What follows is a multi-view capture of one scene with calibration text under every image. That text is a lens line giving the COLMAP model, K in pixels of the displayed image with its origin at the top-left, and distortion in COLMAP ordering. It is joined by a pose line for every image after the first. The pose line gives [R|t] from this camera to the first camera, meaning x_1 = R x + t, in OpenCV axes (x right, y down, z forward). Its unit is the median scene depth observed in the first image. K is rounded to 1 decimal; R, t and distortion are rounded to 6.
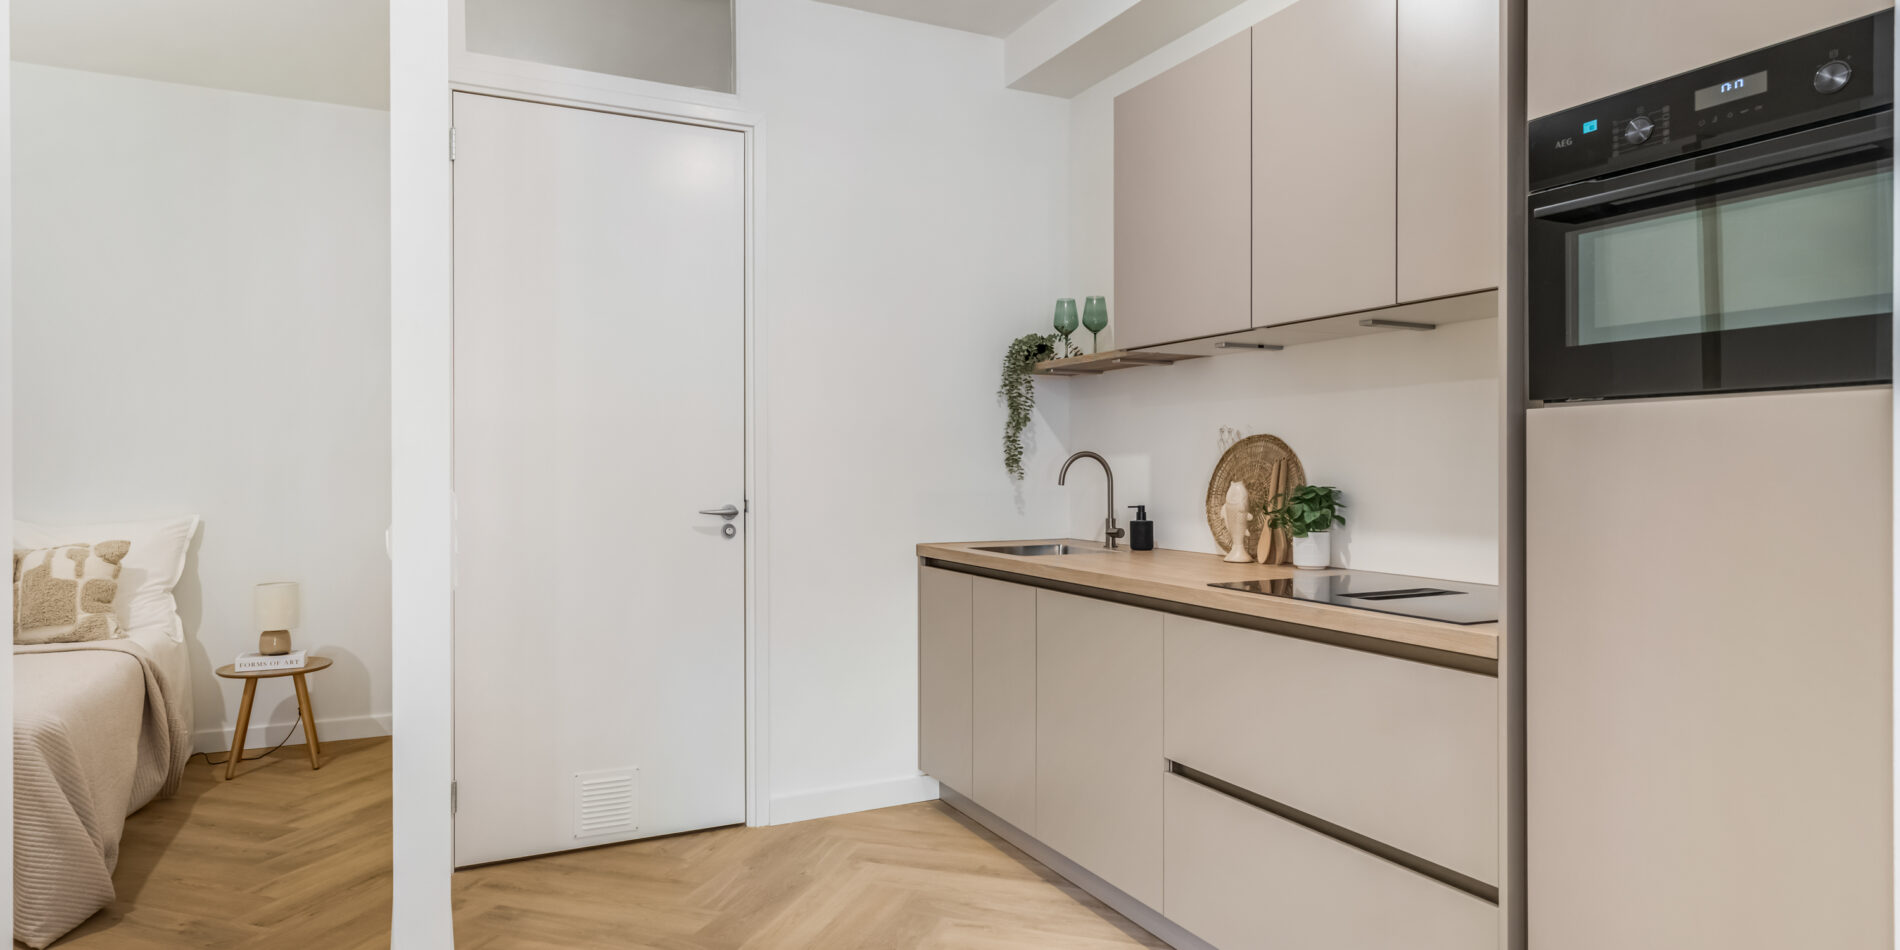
lens RADIAL K [[1063.0, 0, 969.0], [0, 1063.0, 462.8], [0, 0, 1]] dist [0.006292, -0.003554]
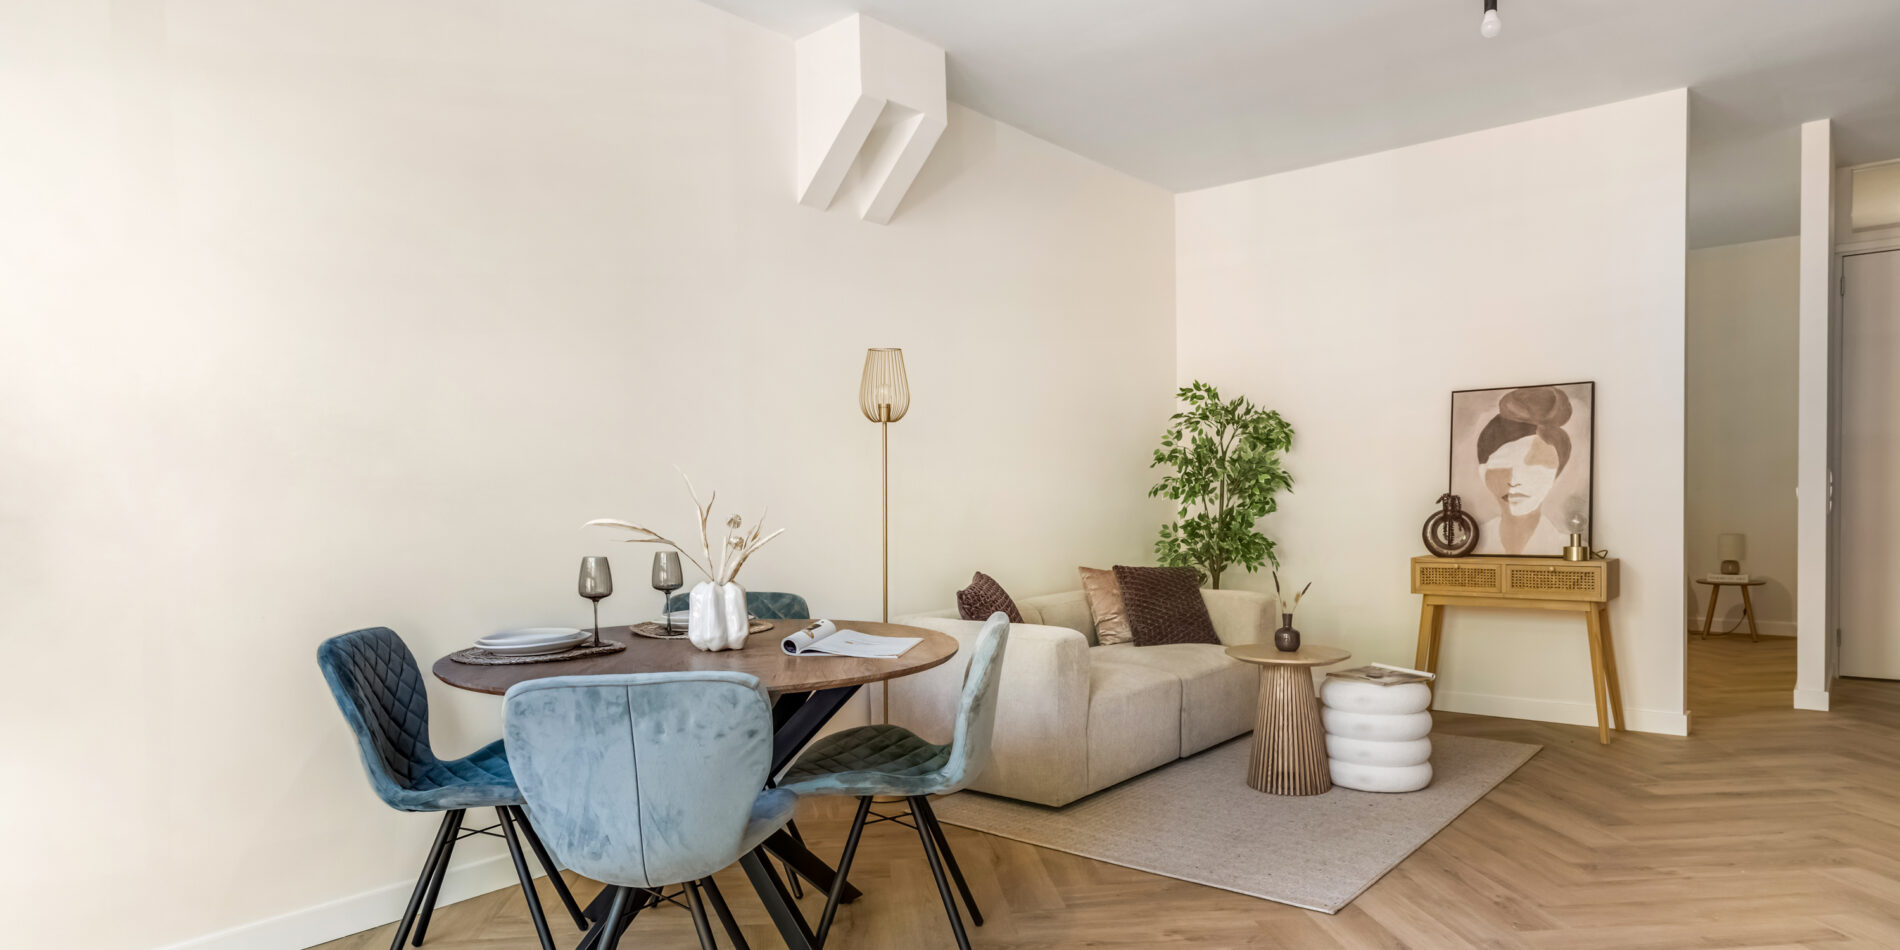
lens RADIAL K [[1063.0, 0, 960.0], [0, 1063.0, 535.3], [0, 0, 1]] dist [0.006292, -0.003554]
pose [[0.383318, 0.028612, -0.923173, 0.509065], [0.020828, 0.998998, 0.039610, 0.022321], [0.923381, -0.034411, 0.382338, -0.890435]]
